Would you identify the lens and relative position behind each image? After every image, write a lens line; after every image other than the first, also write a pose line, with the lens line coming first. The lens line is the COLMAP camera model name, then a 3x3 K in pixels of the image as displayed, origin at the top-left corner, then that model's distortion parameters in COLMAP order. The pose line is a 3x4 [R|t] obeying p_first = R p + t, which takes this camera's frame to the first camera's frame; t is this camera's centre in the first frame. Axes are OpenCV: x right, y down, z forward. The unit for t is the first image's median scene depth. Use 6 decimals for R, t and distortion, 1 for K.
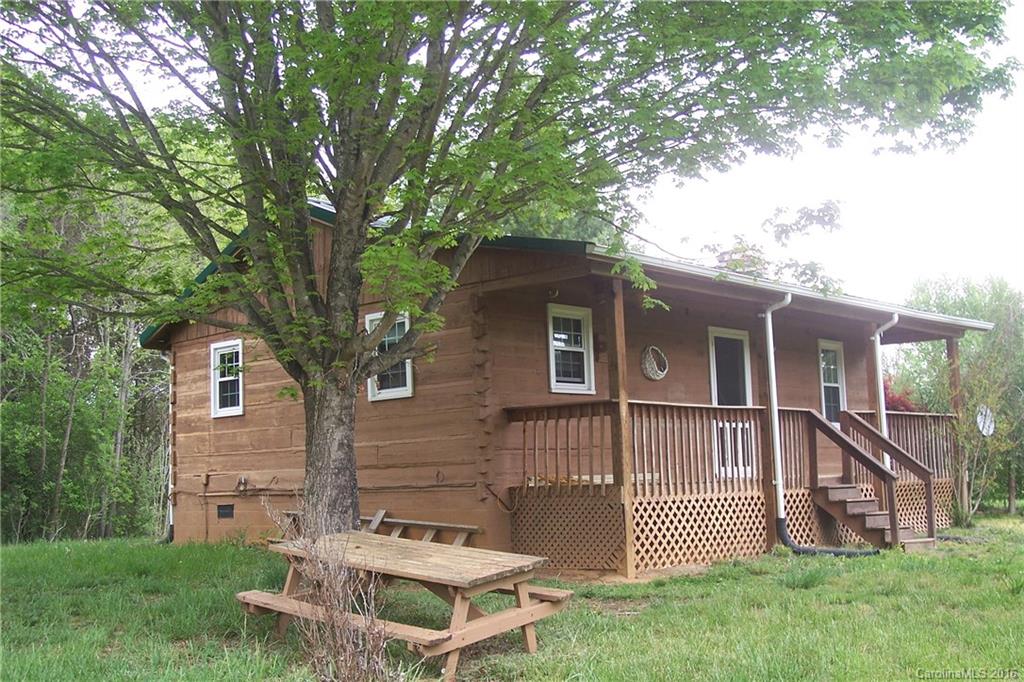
lens RADIAL K [[1178.8, 0, 512.0], [0, 1178.8, 341.0], [0, 0, 1]] dist [-0.156187, 0.253986]
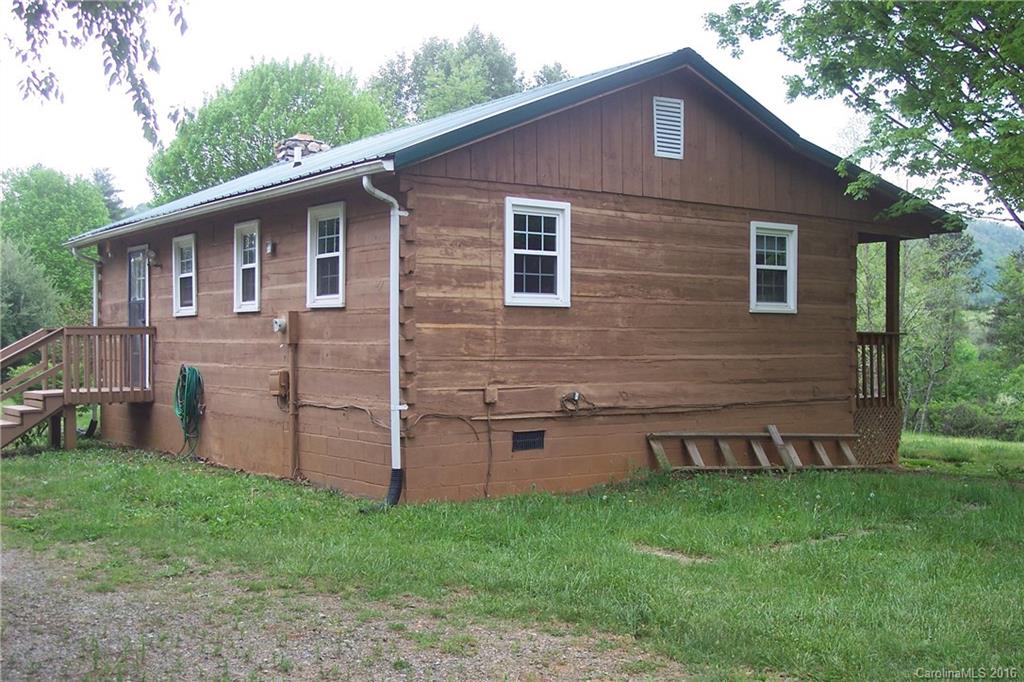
lens RADIAL K [[1178.8, 0, 512.0], [0, 1178.8, 341.0], [0, 0, 1]] dist [-0.156187, 0.253986]
pose [[0.182734, 0.037285, 0.982455, -0.955325], [-0.122554, 0.992351, -0.014866, 0.098720], [-0.975494, -0.117687, 0.185906, 0.888897]]
